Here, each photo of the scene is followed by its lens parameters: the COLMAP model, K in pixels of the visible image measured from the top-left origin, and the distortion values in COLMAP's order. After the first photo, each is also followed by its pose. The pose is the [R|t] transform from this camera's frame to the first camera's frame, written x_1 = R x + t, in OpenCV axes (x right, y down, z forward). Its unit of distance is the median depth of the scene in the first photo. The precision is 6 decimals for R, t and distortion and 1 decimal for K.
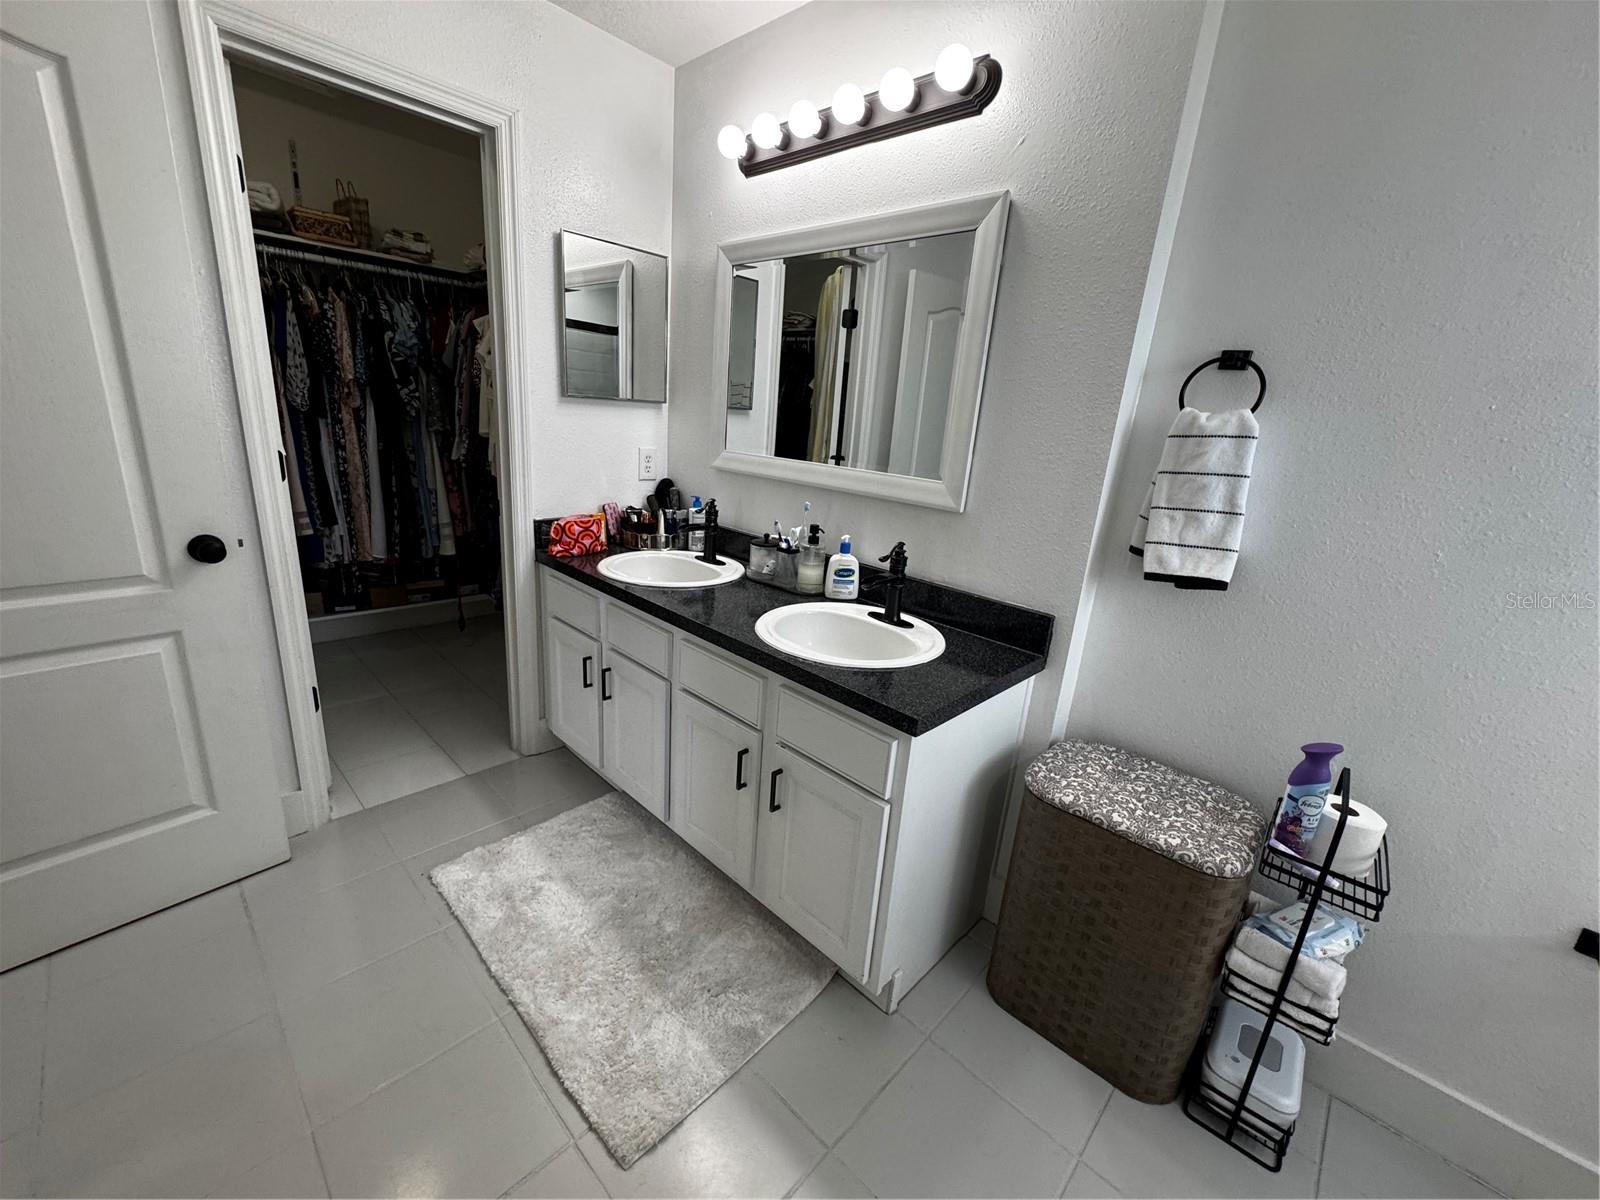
lens RADIAL K [[641.8, 0, 795.7], [0, 641.8, 596.8], [0, 0, 1]] dist [0.000515, -0.000200]
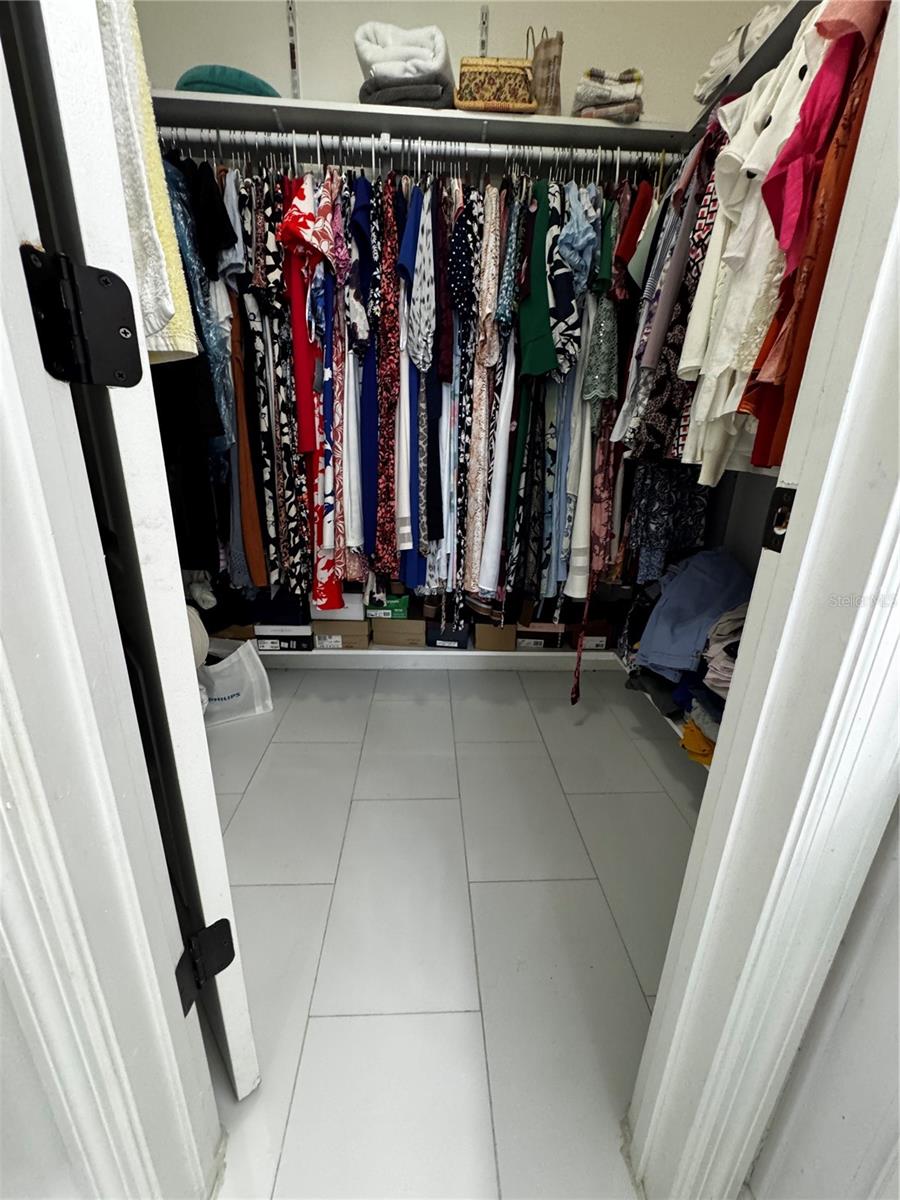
lens RADIAL K [[481.3, 0, 448.4], [0, 481.3, 602.5], [0, 0, 1]] dist [0.000515, -0.000200]
pose [[0.718959, 0.164576, -0.675287, -0.330661], [-0.166221, 0.984083, 0.062864, -0.075533], [0.674884, 0.067050, 0.734871, 0.603993]]
